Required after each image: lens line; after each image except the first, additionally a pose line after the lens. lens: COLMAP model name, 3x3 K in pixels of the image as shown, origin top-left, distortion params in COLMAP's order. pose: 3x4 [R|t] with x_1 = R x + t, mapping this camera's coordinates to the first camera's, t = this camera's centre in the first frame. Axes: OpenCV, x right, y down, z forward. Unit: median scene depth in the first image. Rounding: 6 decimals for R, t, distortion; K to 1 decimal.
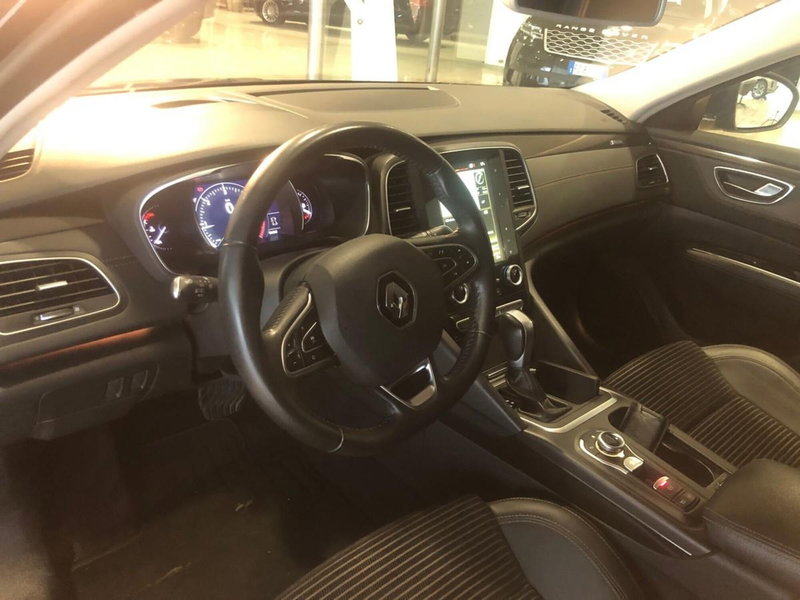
lens RADIAL K [[668.6, 0, 400.0], [0, 668.6, 300.0], [0, 0, 1]] dist [-0.016859, -0.003896]
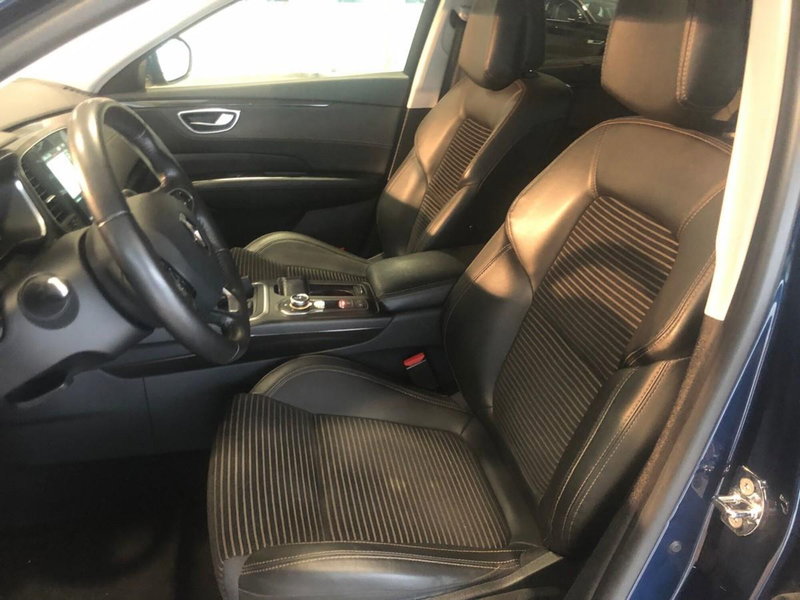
lens RADIAL K [[668.6, 0, 400.0], [0, 668.6, 300.0], [0, 0, 1]] dist [-0.016859, -0.003896]
pose [[0.513862, -0.426685, 0.744235, -0.390847], [0.410734, 0.884007, 0.223224, -0.004304], [-0.753156, 0.190977, 0.629511, -0.006340]]
